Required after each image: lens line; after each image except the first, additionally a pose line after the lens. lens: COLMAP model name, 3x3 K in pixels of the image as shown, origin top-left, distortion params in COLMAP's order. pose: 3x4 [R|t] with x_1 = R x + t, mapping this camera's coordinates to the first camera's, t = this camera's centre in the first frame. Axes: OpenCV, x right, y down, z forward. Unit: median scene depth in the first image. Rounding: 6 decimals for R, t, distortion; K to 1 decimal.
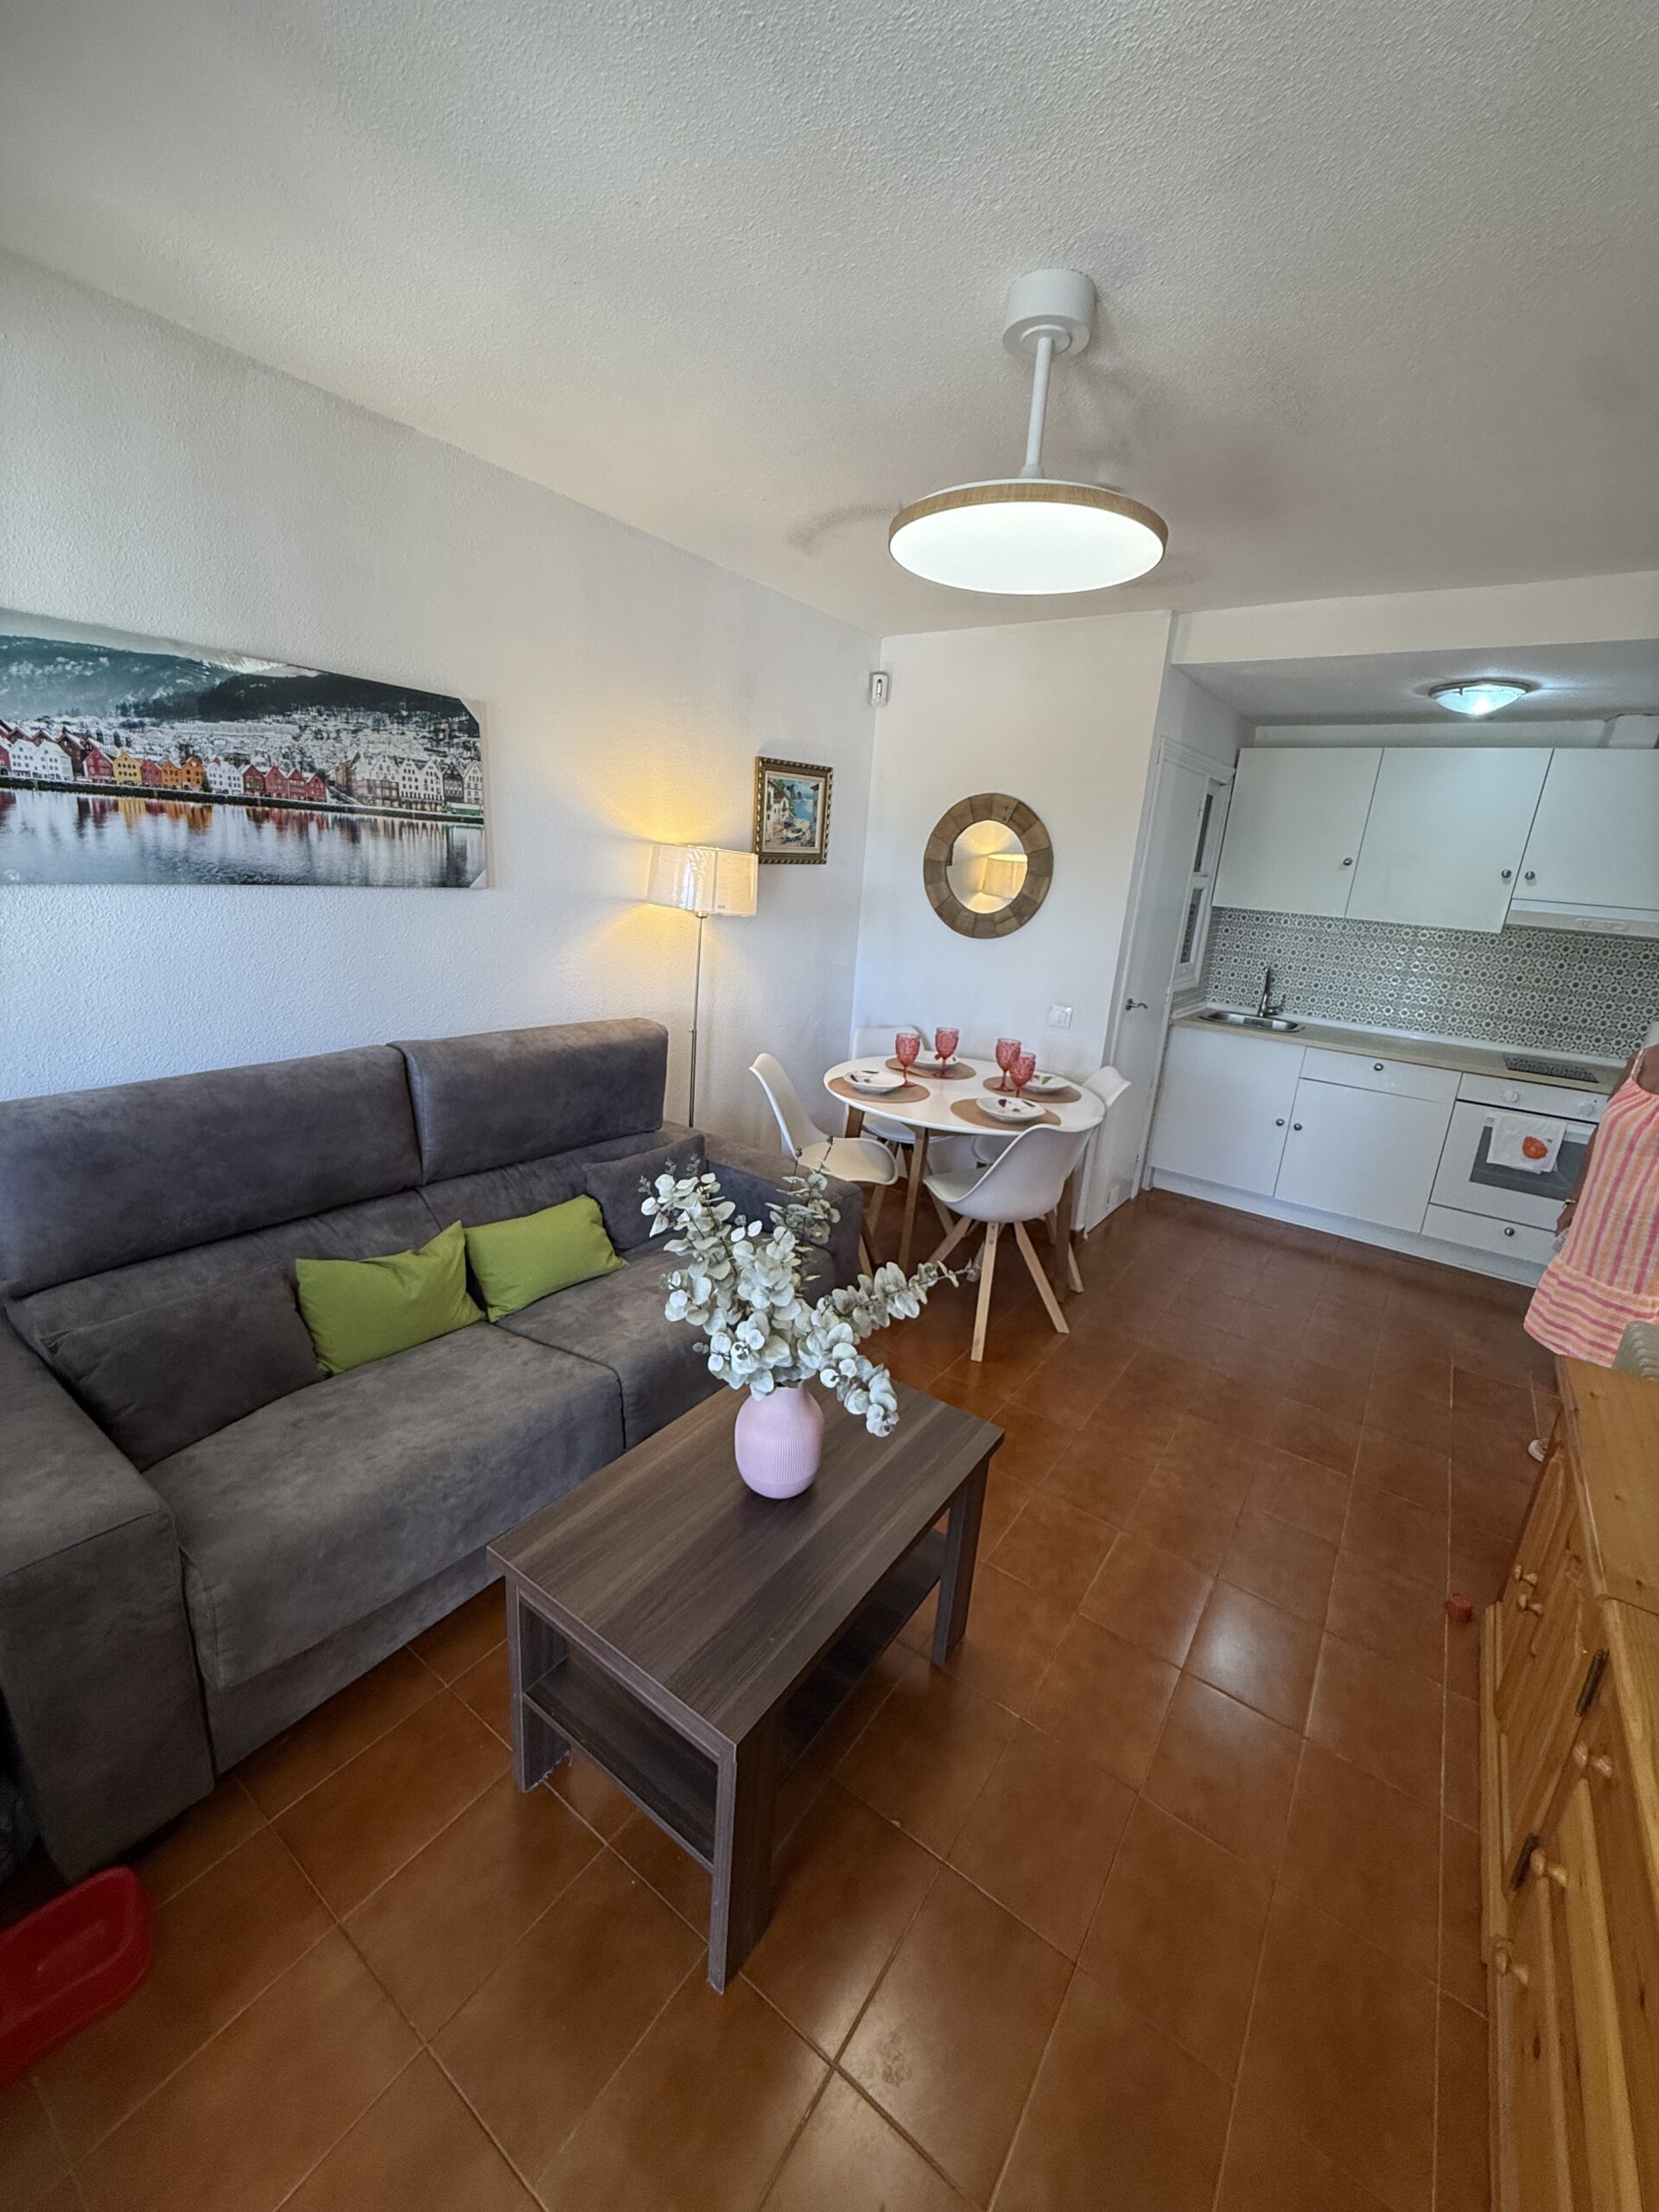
lens RADIAL K [[885.0, 0, 821.3], [0, 885.0, 1097.4], [0, 0, 1]] dist [-0.000626, 0.000235]
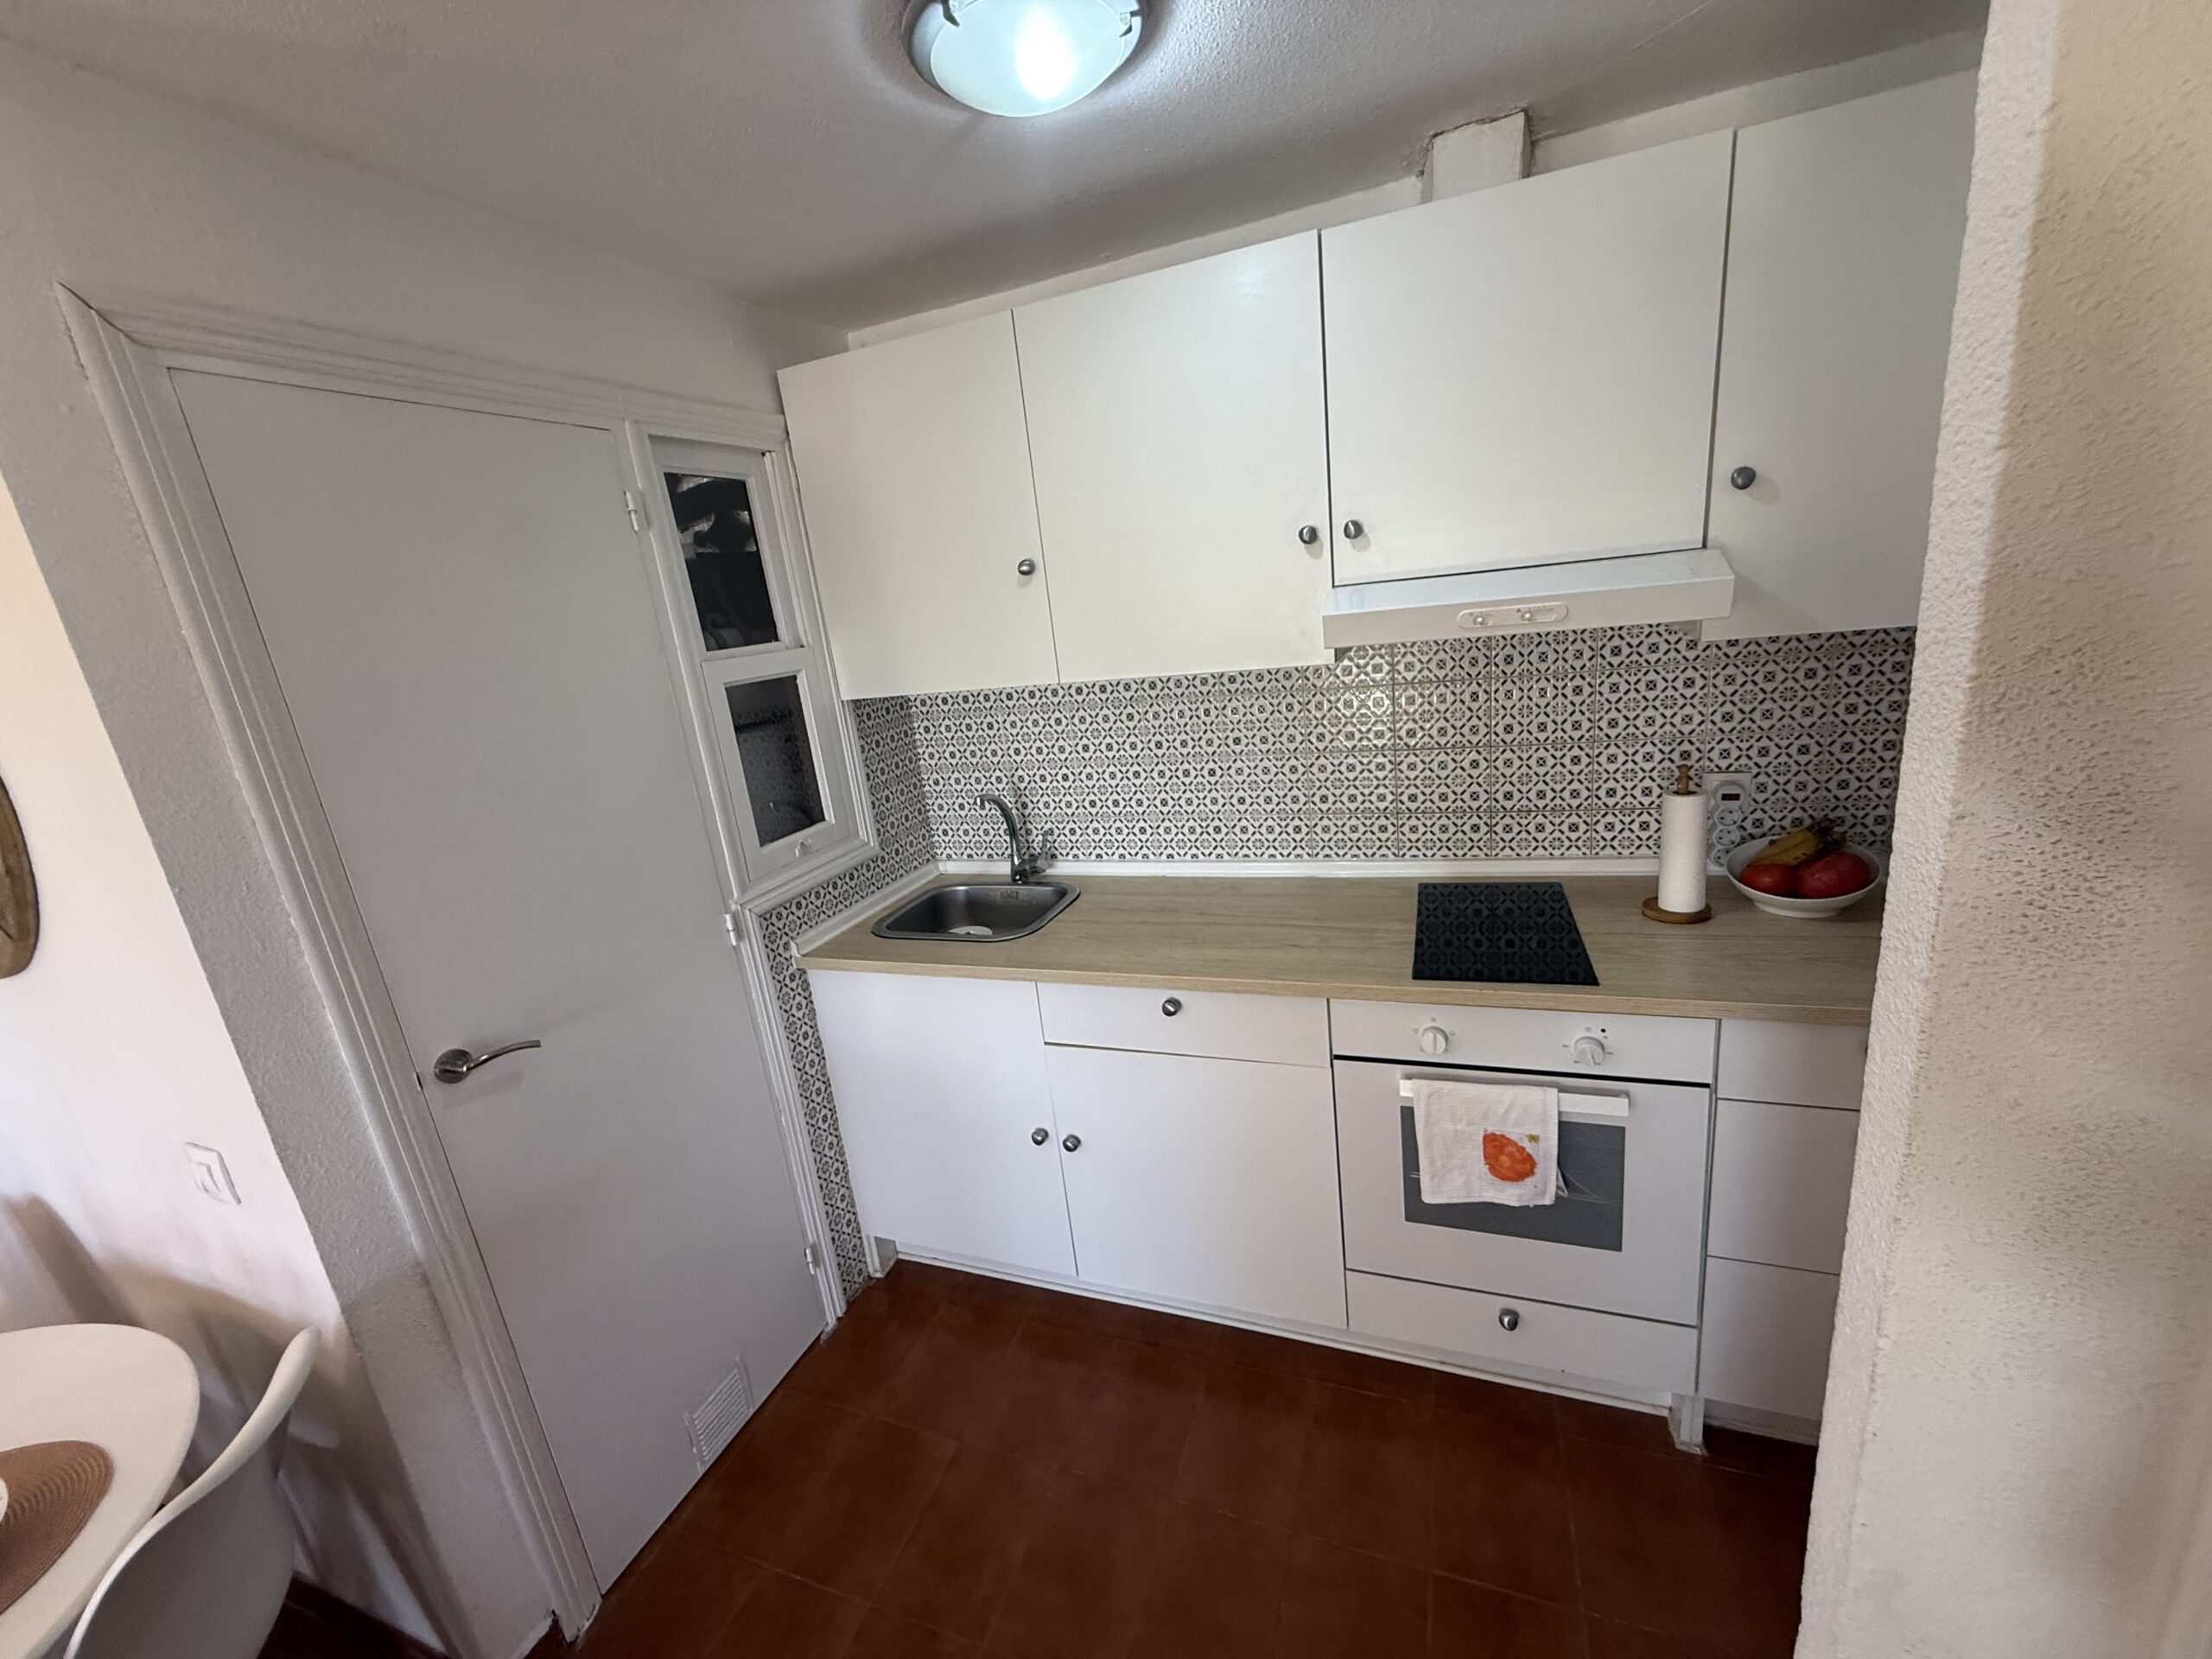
lens RADIAL K [[885.0, 0, 1096.2], [0, 885.0, 831.8], [0, 0, 1]] dist [-0.000626, 0.000235]
pose [[0.950154, -0.241421, 0.197287, 0.541519], [0.244968, 0.969509, 0.006601, -0.135031], [-0.192865, 0.042057, 0.980324, 0.583262]]
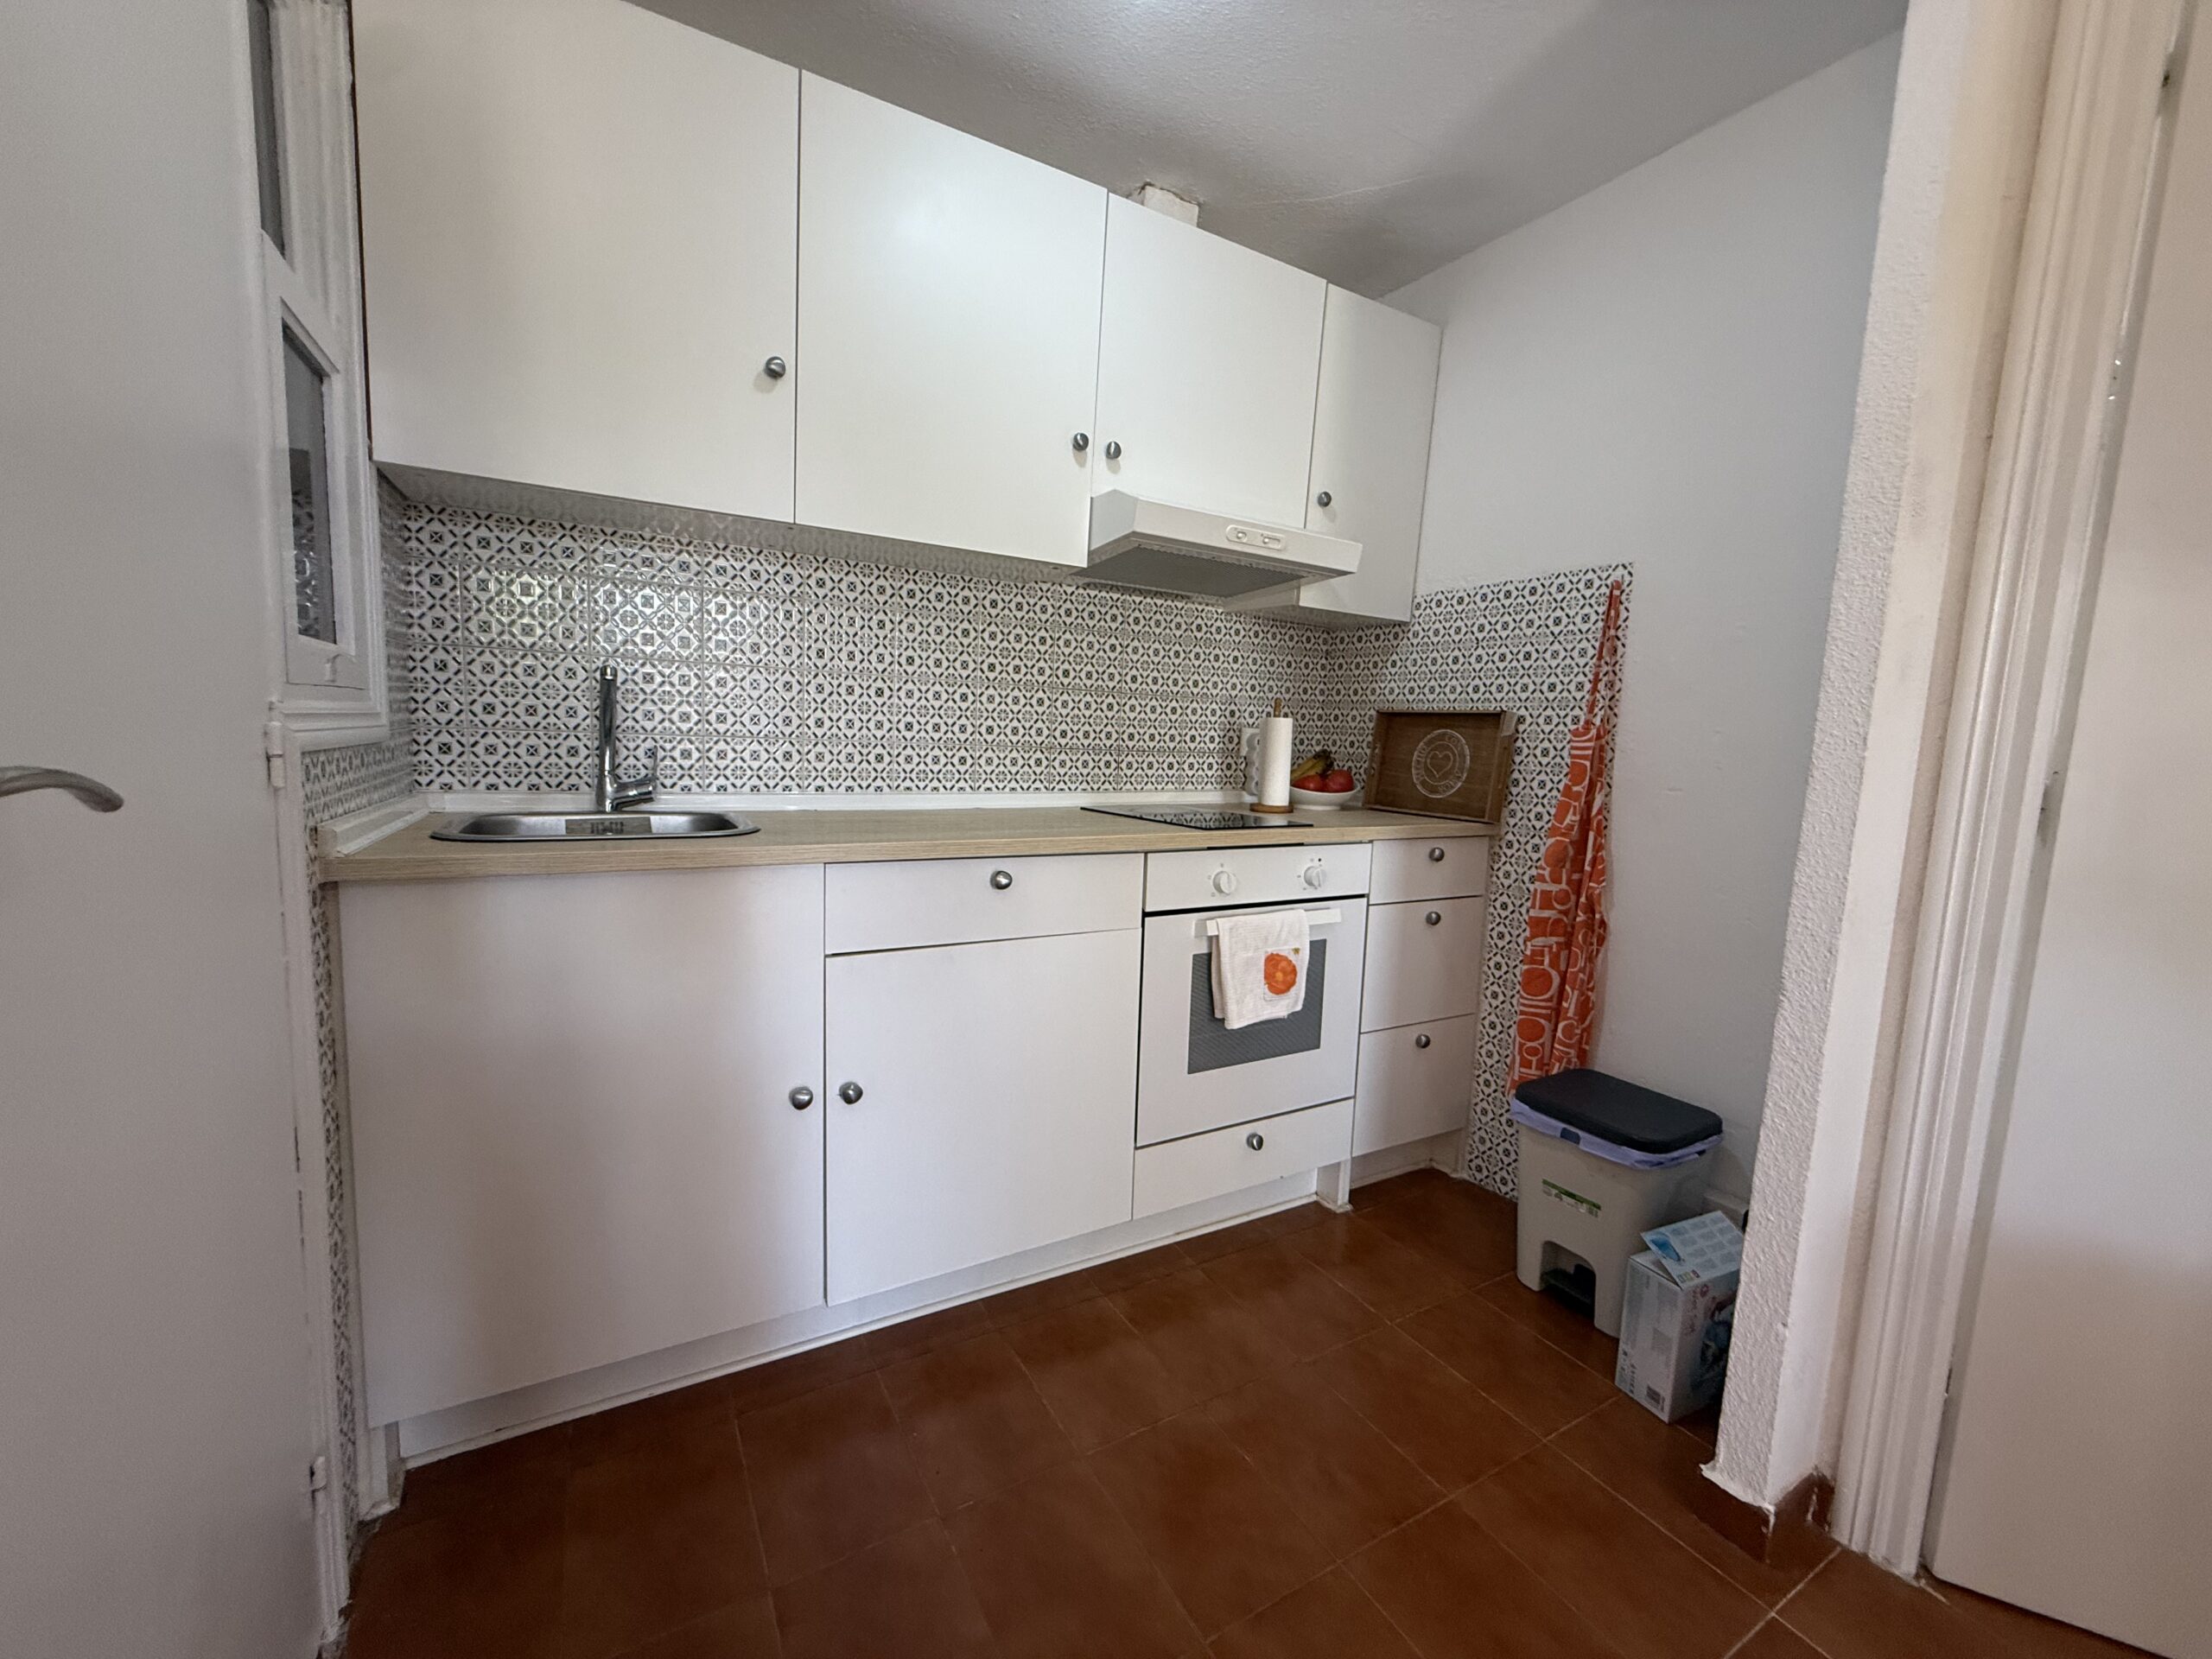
lens RADIAL K [[885.0, 0, 1101.3], [0, 885.0, 830.5], [0, 0, 1]] dist [-0.000626, 0.000235]
pose [[0.415019, -0.151882, 0.897046, 0.306584], [0.233943, 0.970630, 0.056108, -0.068902], [-0.879221, 0.186572, 0.438361, 0.804480]]
